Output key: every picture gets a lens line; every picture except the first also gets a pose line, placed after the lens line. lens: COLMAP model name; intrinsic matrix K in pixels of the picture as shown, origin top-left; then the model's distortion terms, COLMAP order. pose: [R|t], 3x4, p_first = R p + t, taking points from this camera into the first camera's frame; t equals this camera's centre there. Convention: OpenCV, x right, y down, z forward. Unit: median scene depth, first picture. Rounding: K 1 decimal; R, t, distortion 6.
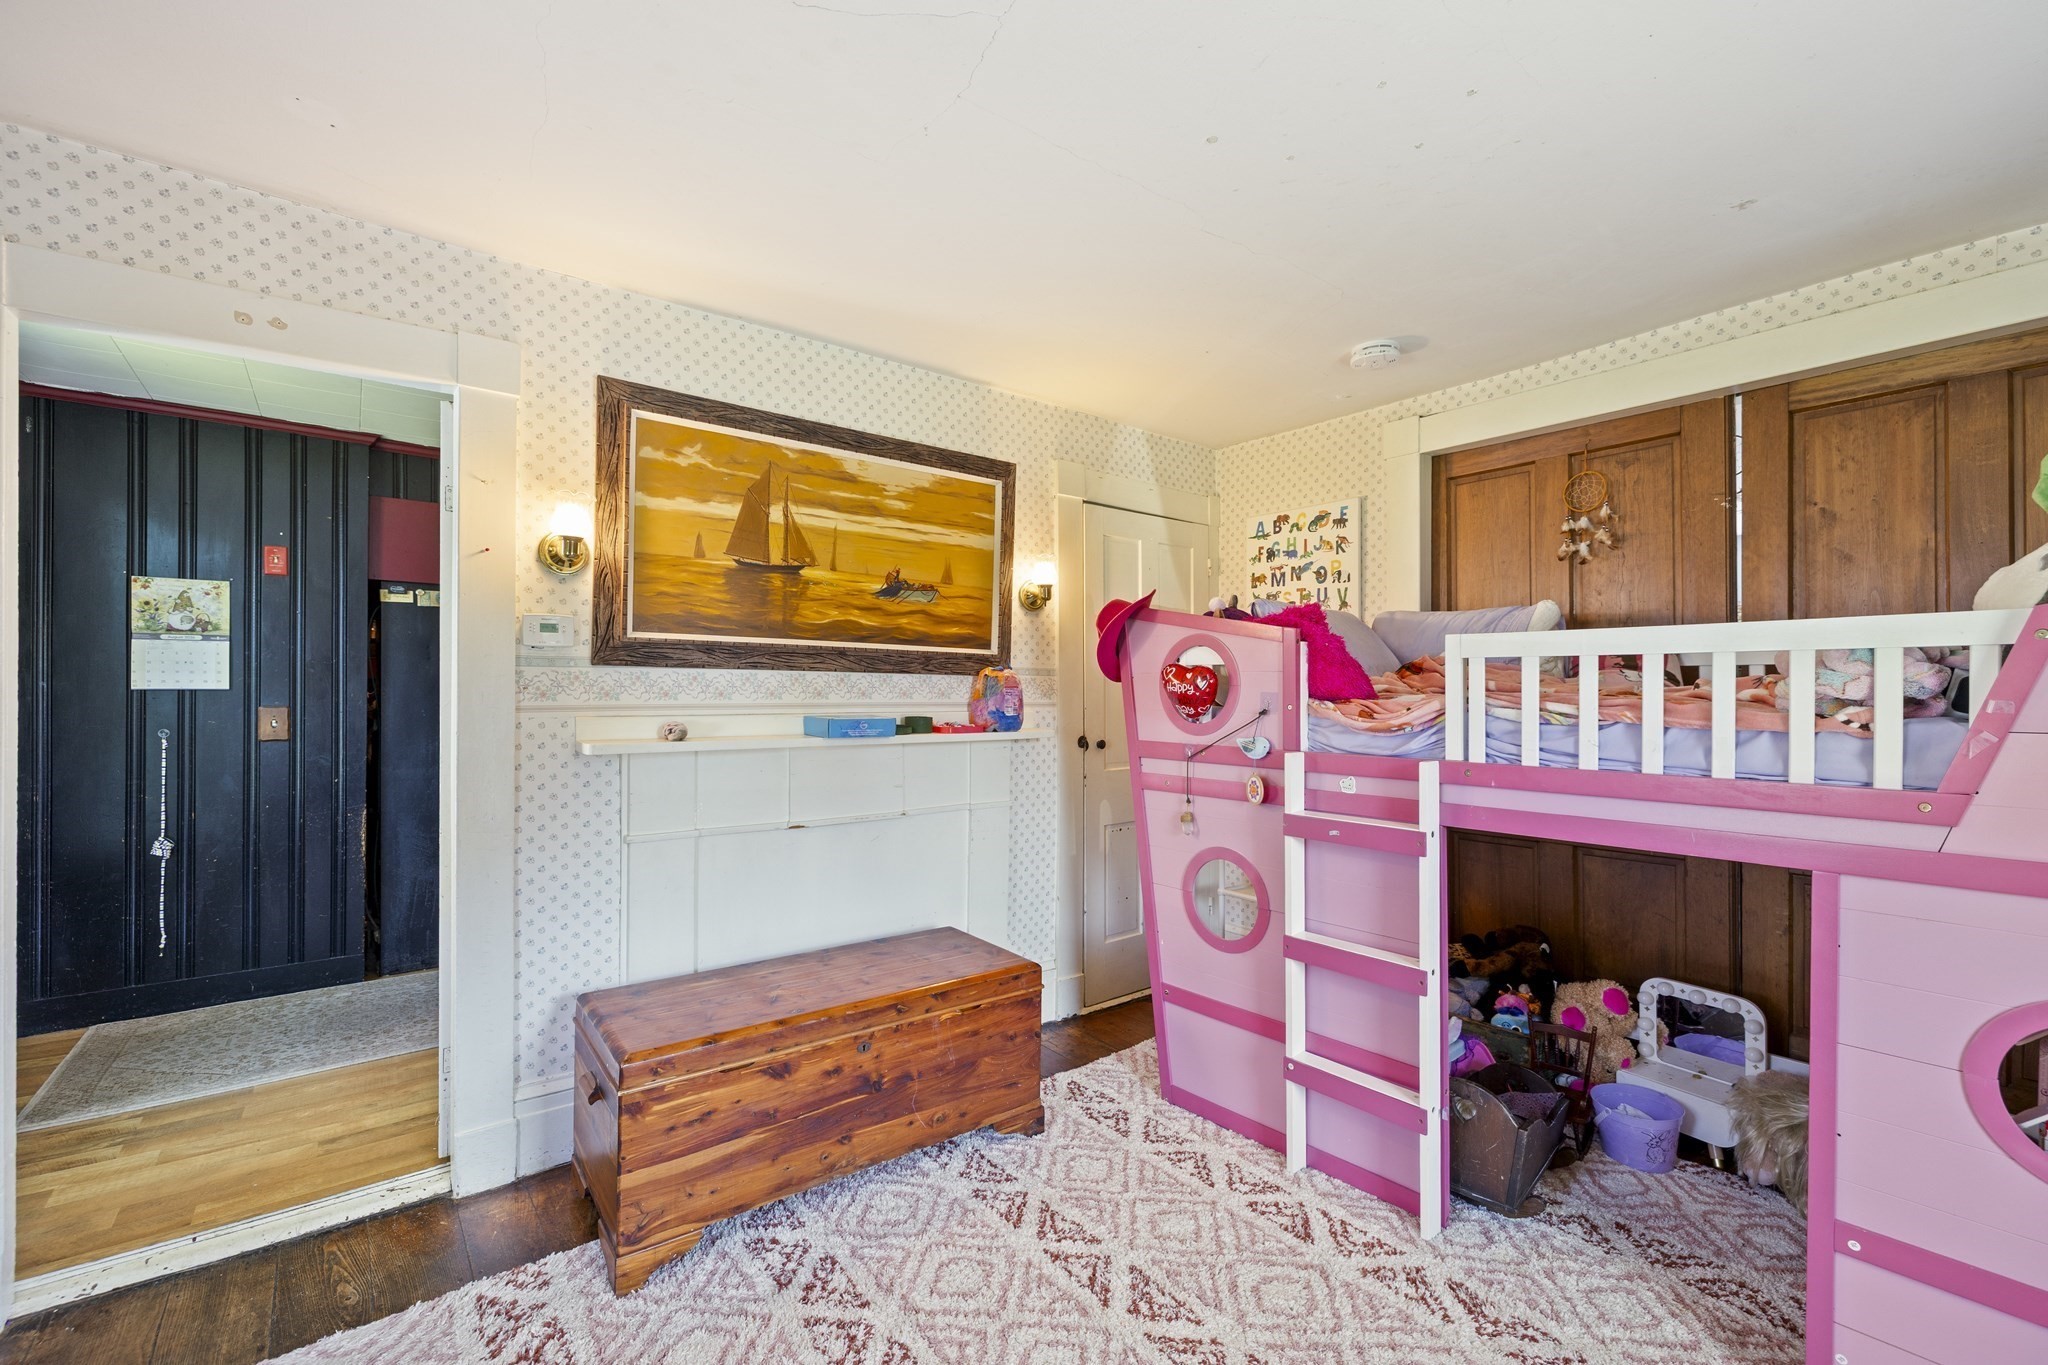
lens RADIAL K [[818.4, 0, 1016.9], [0, 818.4, 687.2], [0, 0, 1]] dist [-0.000751, -0.000231]
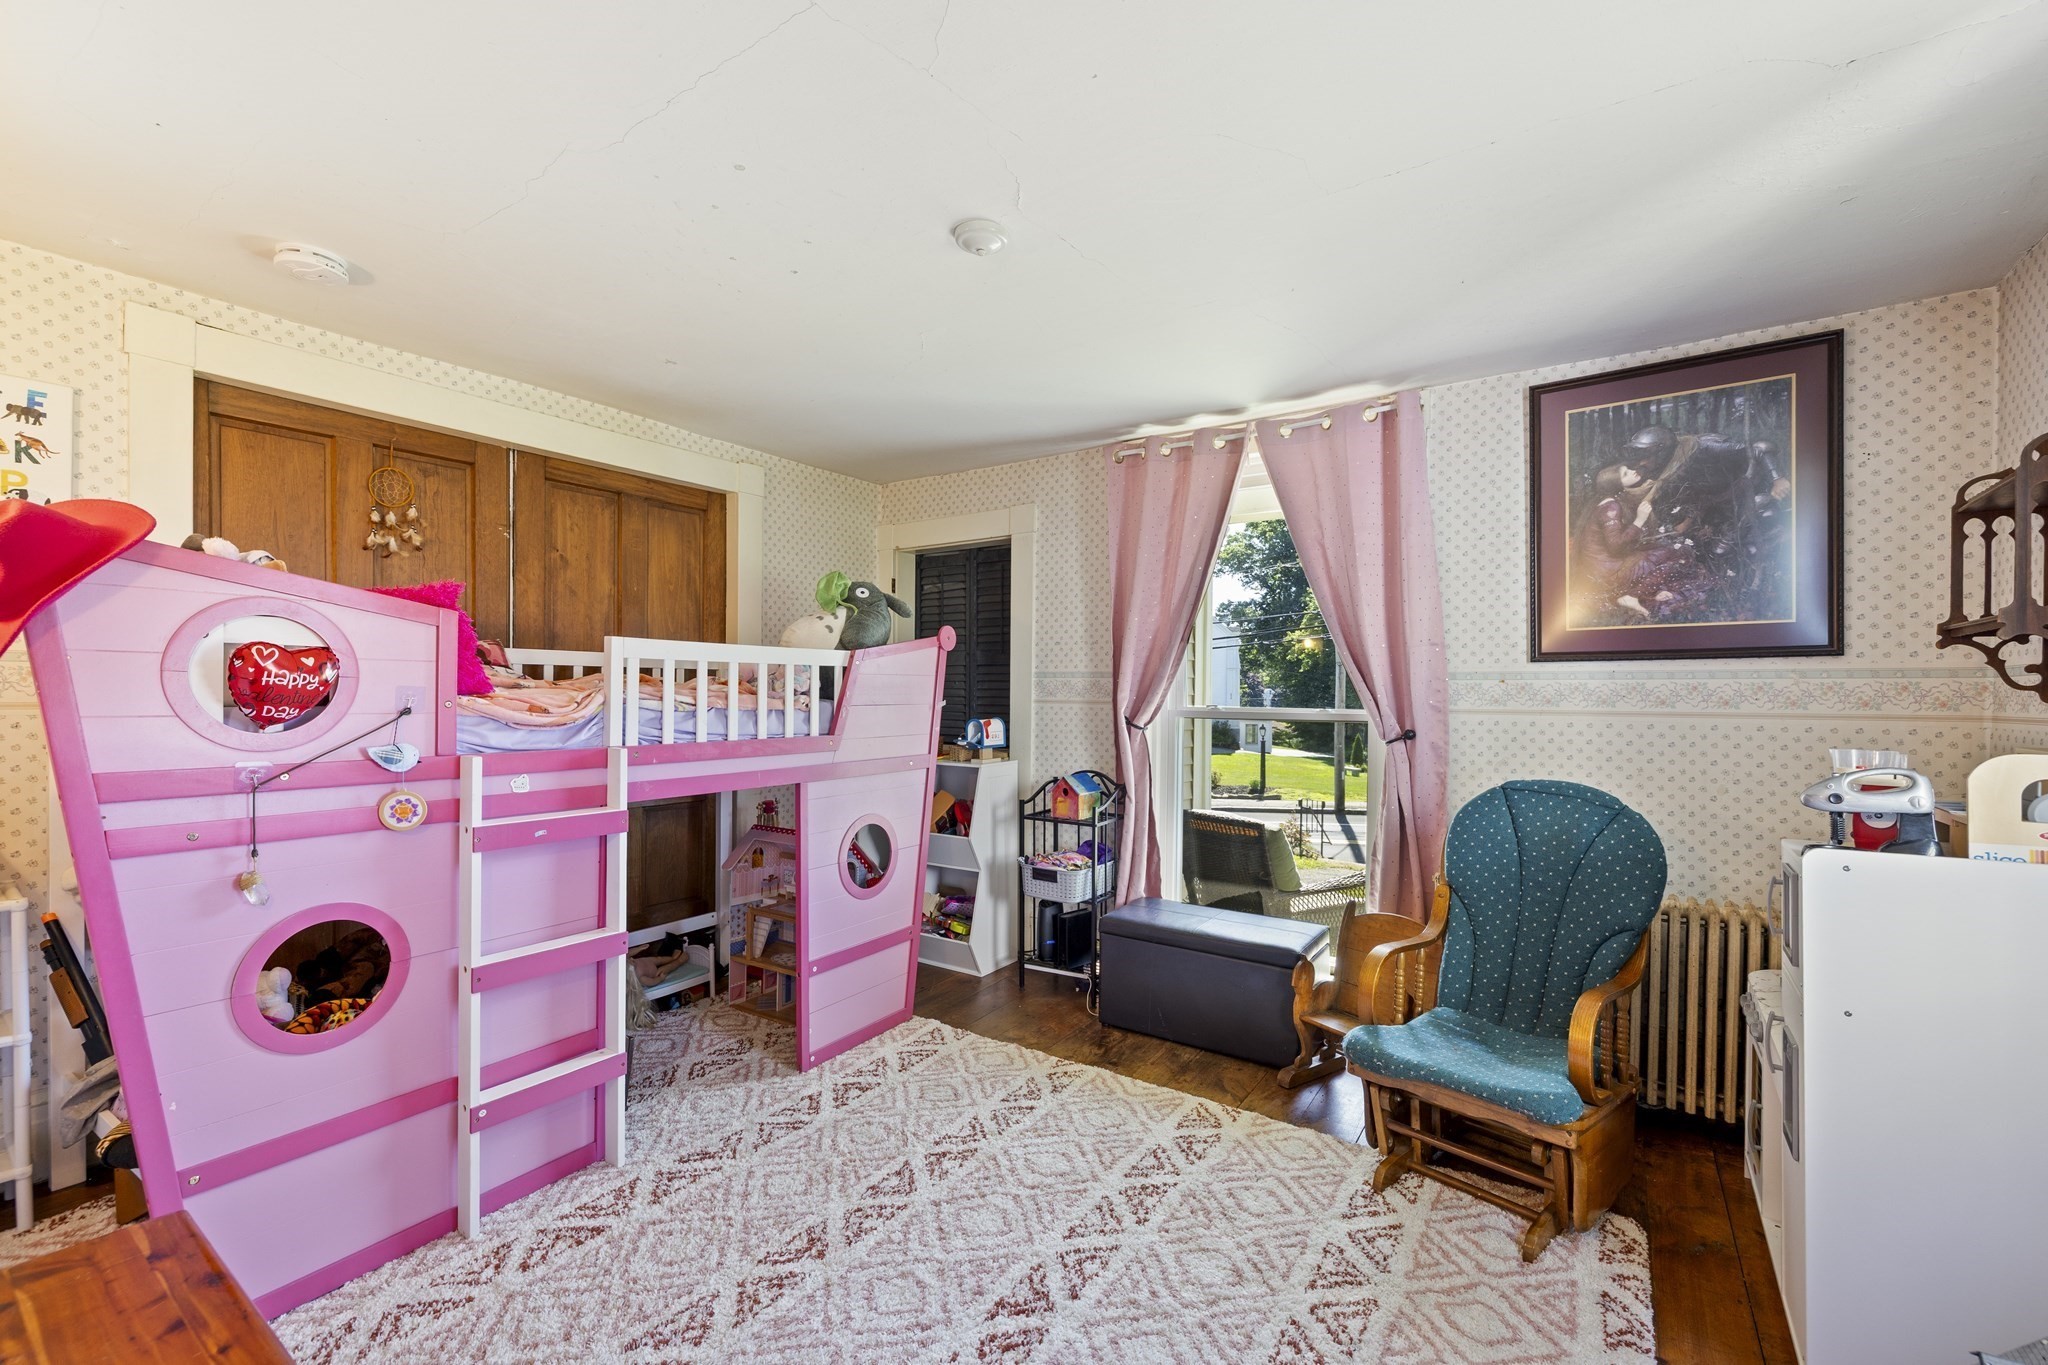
lens RADIAL K [[818.4, 0, 1015.1], [0, 818.4, 689.9], [0, 0, 1]] dist [-0.000751, -0.000231]
pose [[-0.245825, -0.006997, 0.969289, -0.647820], [-0.012904, 0.999909, 0.003946, -0.001323], [-0.969228, -0.011538, -0.245893, 0.663081]]
